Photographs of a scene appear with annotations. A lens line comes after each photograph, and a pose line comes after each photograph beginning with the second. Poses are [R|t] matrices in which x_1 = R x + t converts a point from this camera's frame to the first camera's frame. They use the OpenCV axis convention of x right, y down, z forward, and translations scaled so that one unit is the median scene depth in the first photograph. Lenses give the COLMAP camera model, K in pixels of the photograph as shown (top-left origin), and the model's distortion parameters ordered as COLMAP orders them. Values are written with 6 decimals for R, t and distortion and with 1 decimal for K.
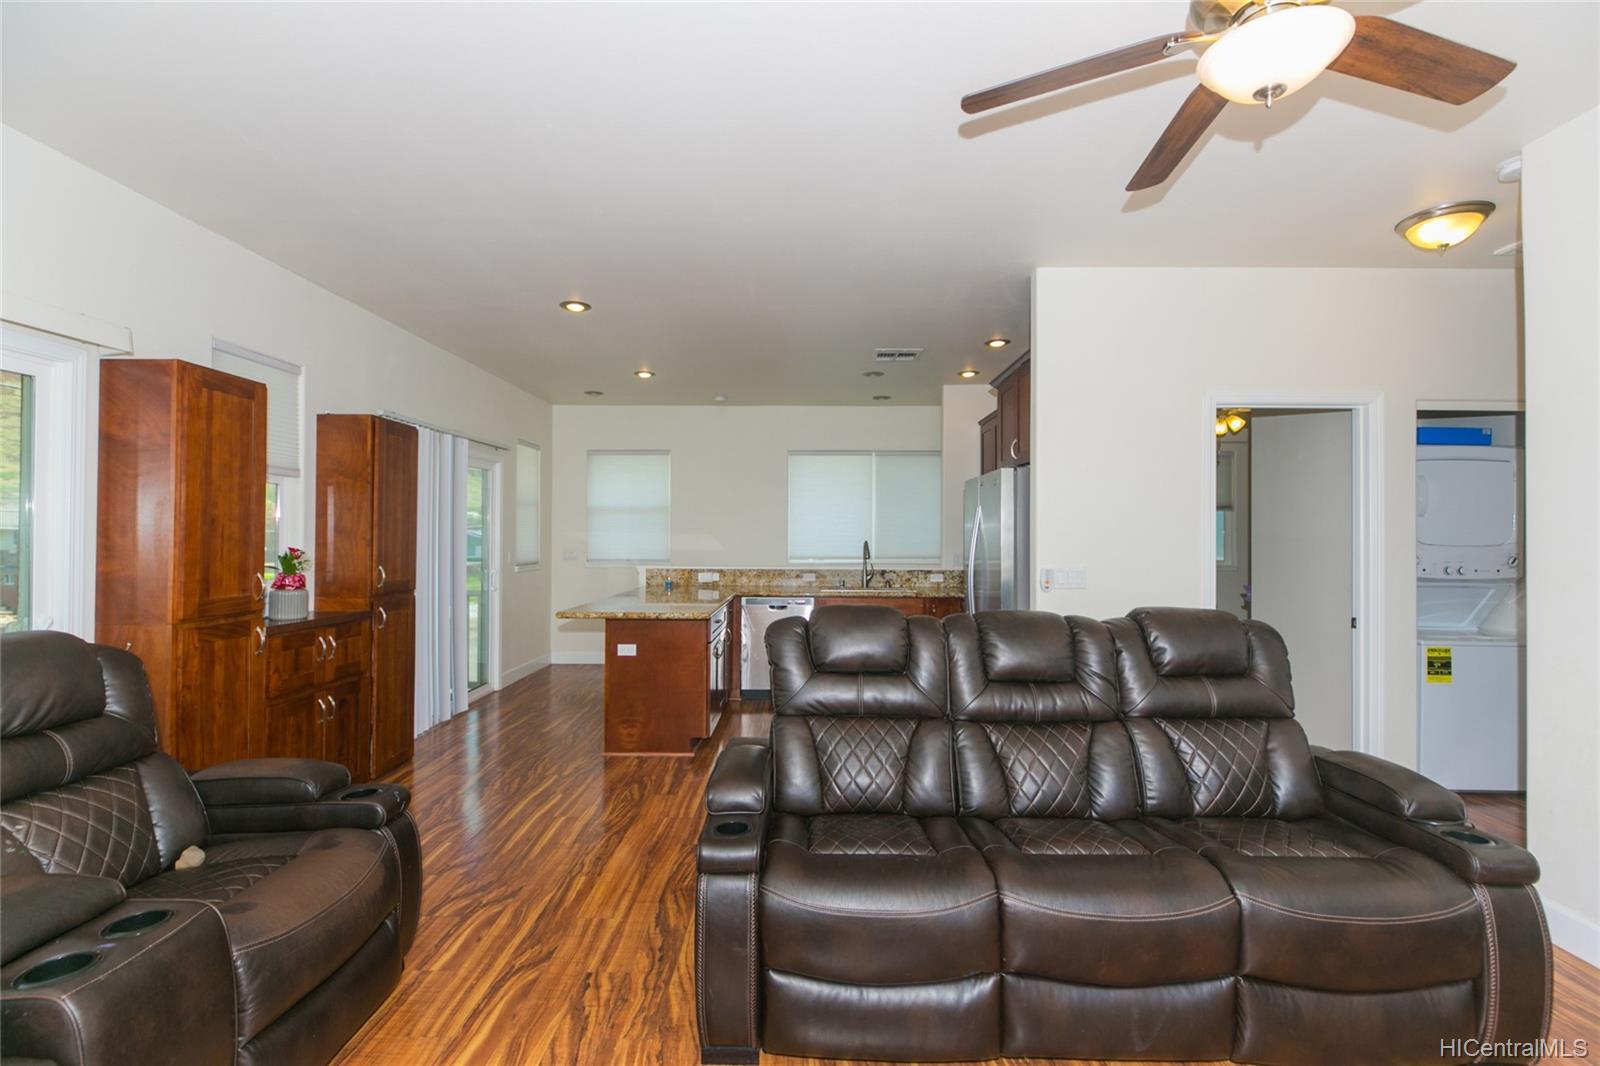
lens RADIAL K [[742.7, 0, 800.0], [0, 742.7, 533.0], [0, 0, 1]] dist [-0.000389, -0.000370]
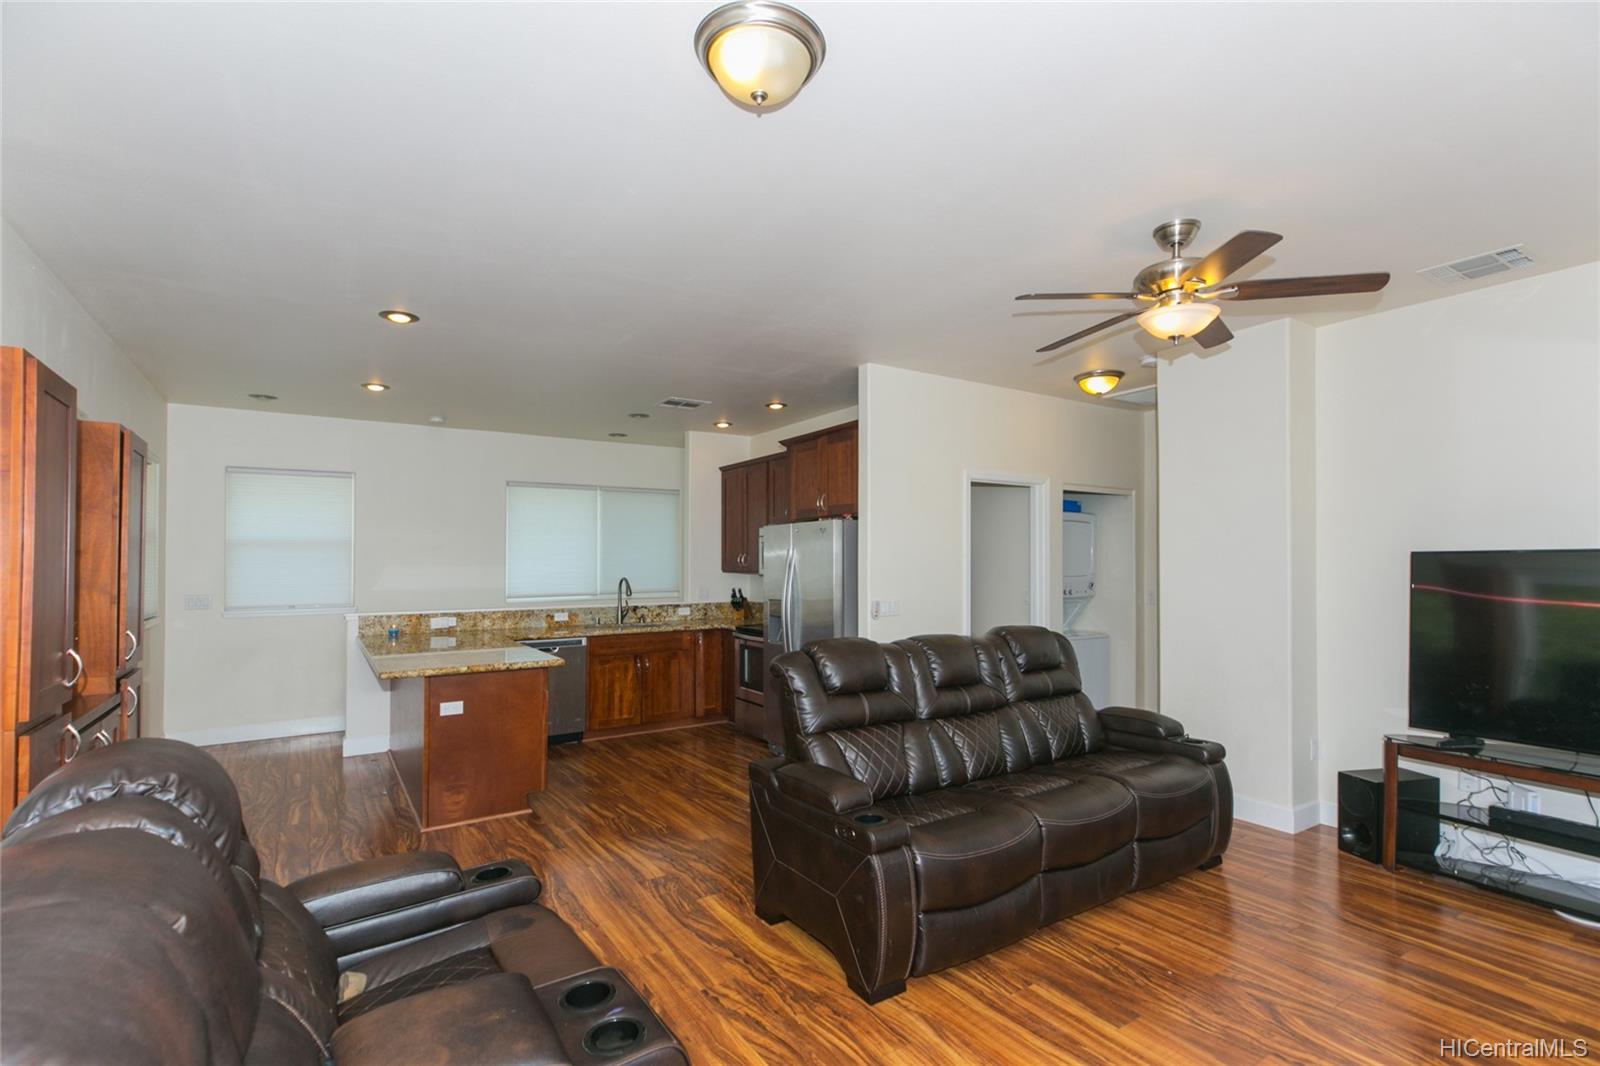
lens RADIAL K [[763.7, 0, 825.0], [0, 763.7, 552.2], [0, 0, 1]] dist [0.011901, -0.000173]
pose [[0.819381, -0.000269, 0.573249, -0.393935], [0.005251, 0.999961, -0.007037, -0.021813], [-0.573225, 0.008776, 0.819351, -0.016585]]
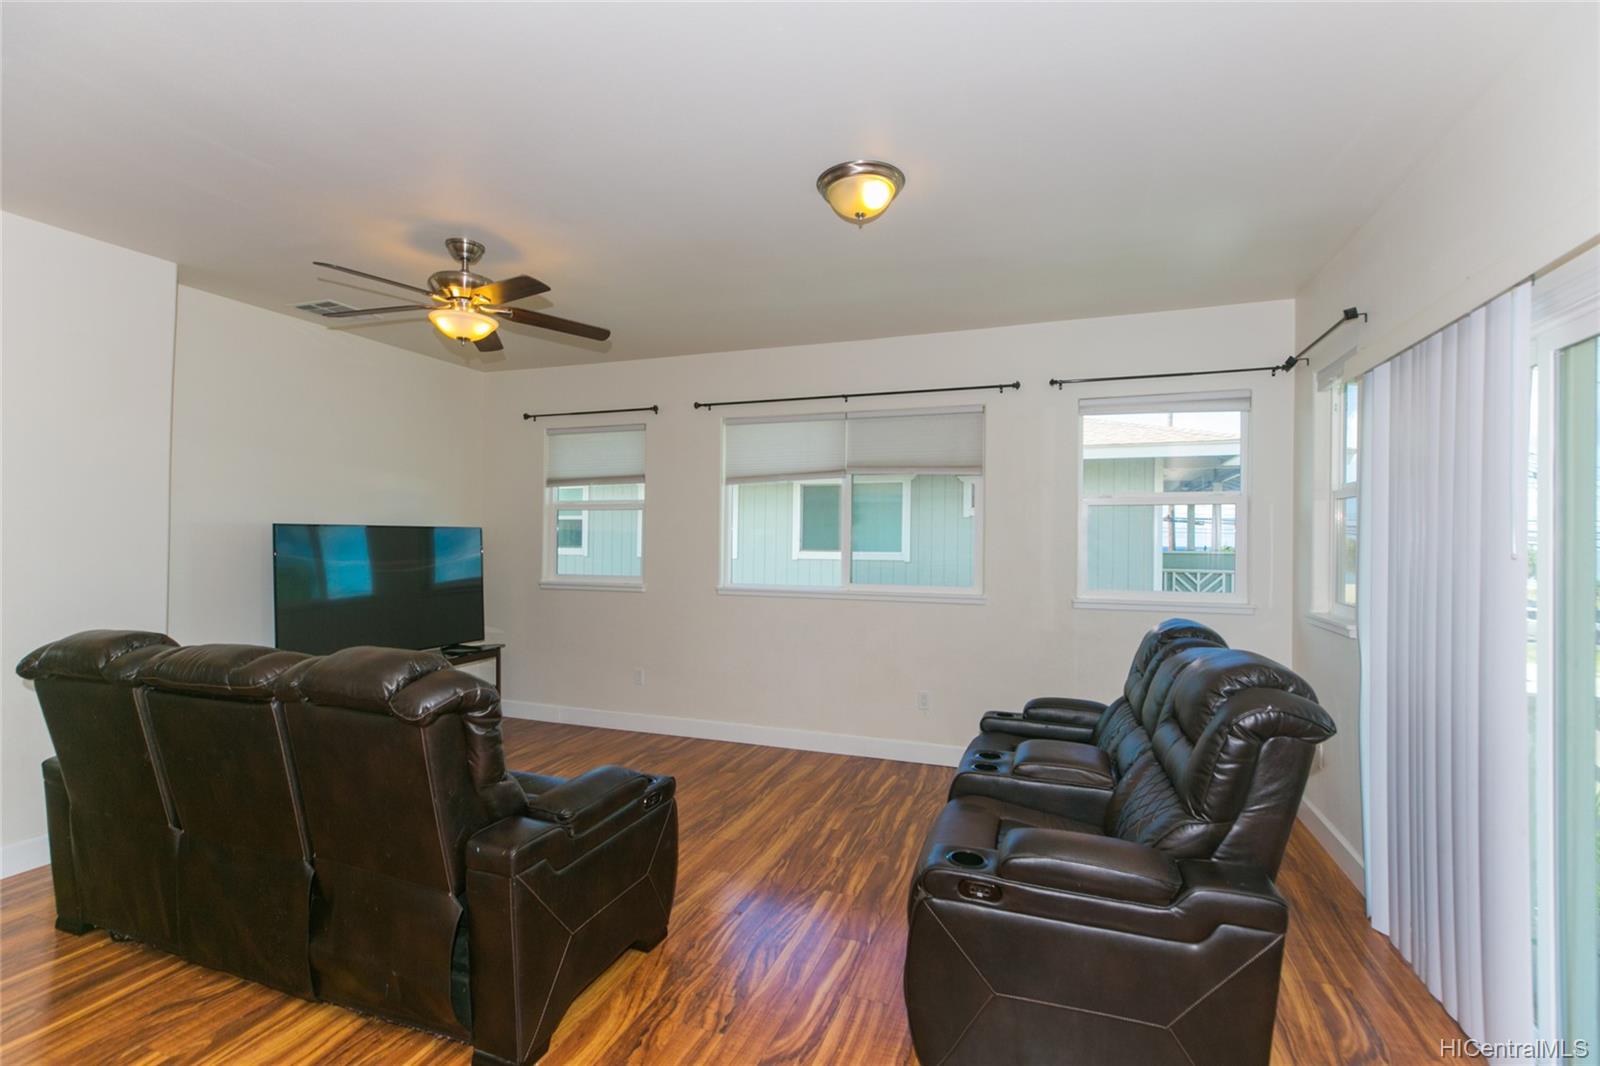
lens RADIAL K [[759.6, 0, 800.0], [0, 759.6, 533.0], [0, 0, 1]] dist [0.056026, 0.000130]
pose [[-0.945701, -0.010946, 0.324854, -0.343456], [-0.014189, 0.999870, -0.007615, -0.011826], [-0.324729, -0.011810, -0.945733, 0.951098]]
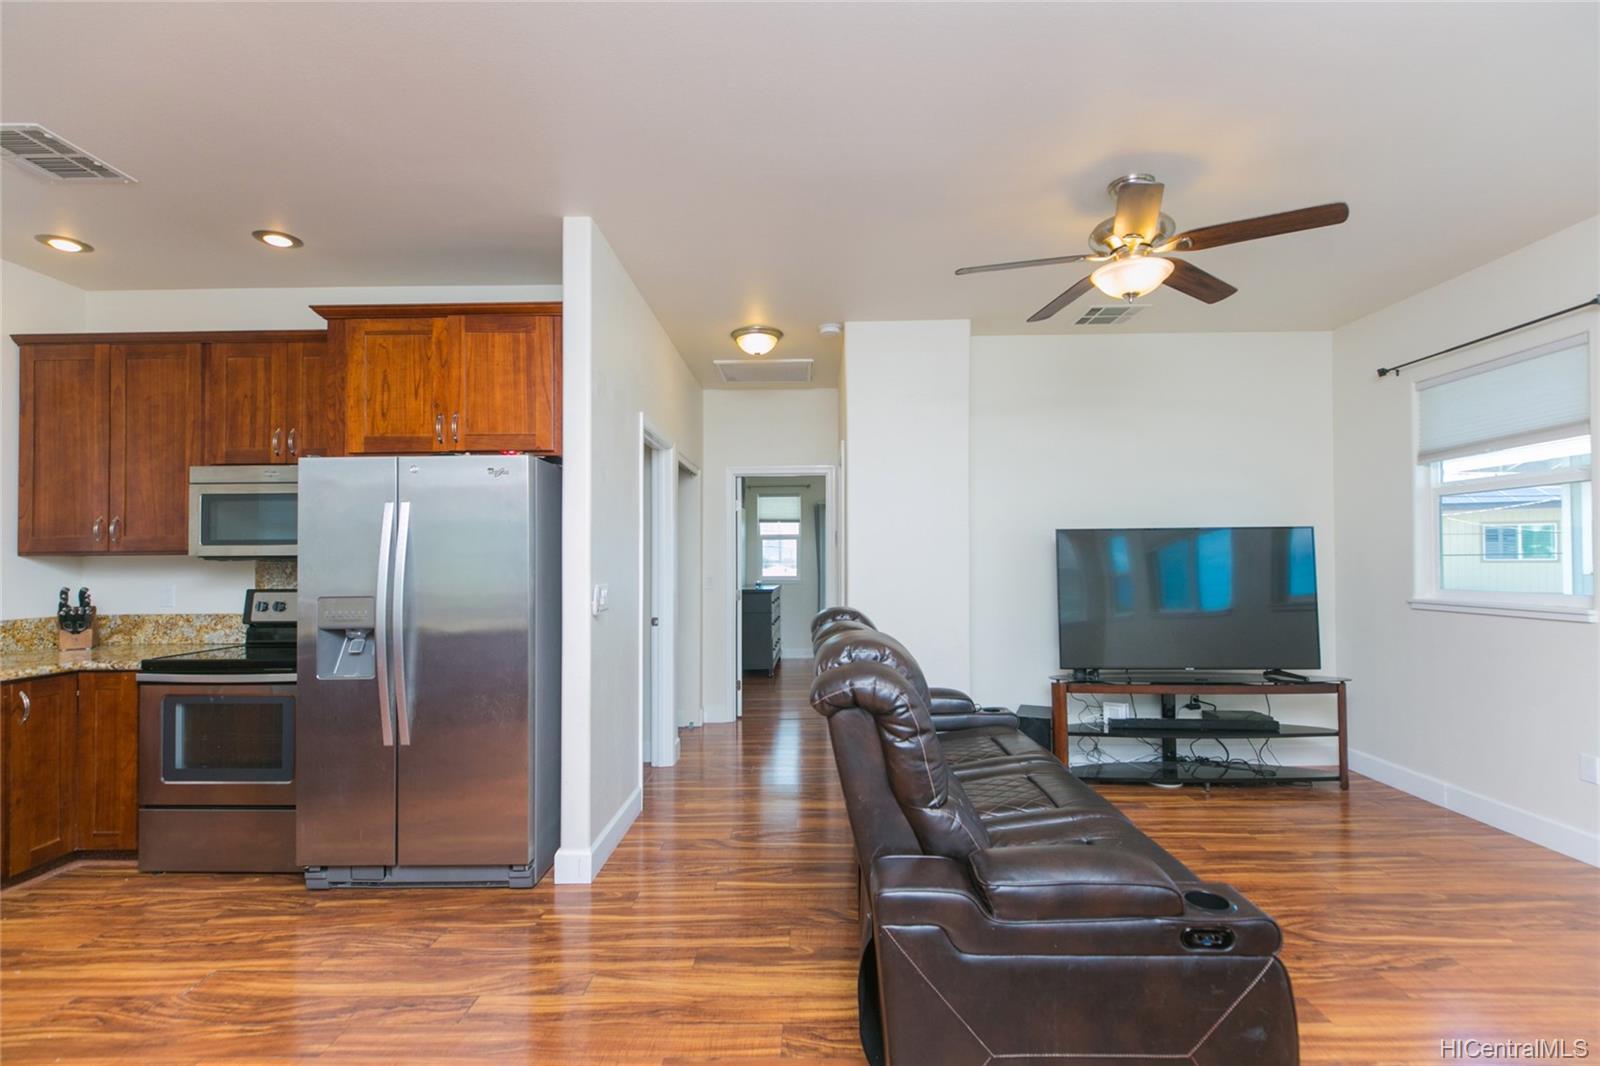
lens RADIAL K [[730.8, 0, 797.6], [0, 730.8, 549.7], [0, 0, 1]] dist [0.002021, 0.000461]
pose [[0.002695, 0.010745, 0.999939, -0.384215], [0.003607, 0.999936, -0.010755, 0.012427], [-0.999990, 0.003636, 0.002656, 0.633723]]
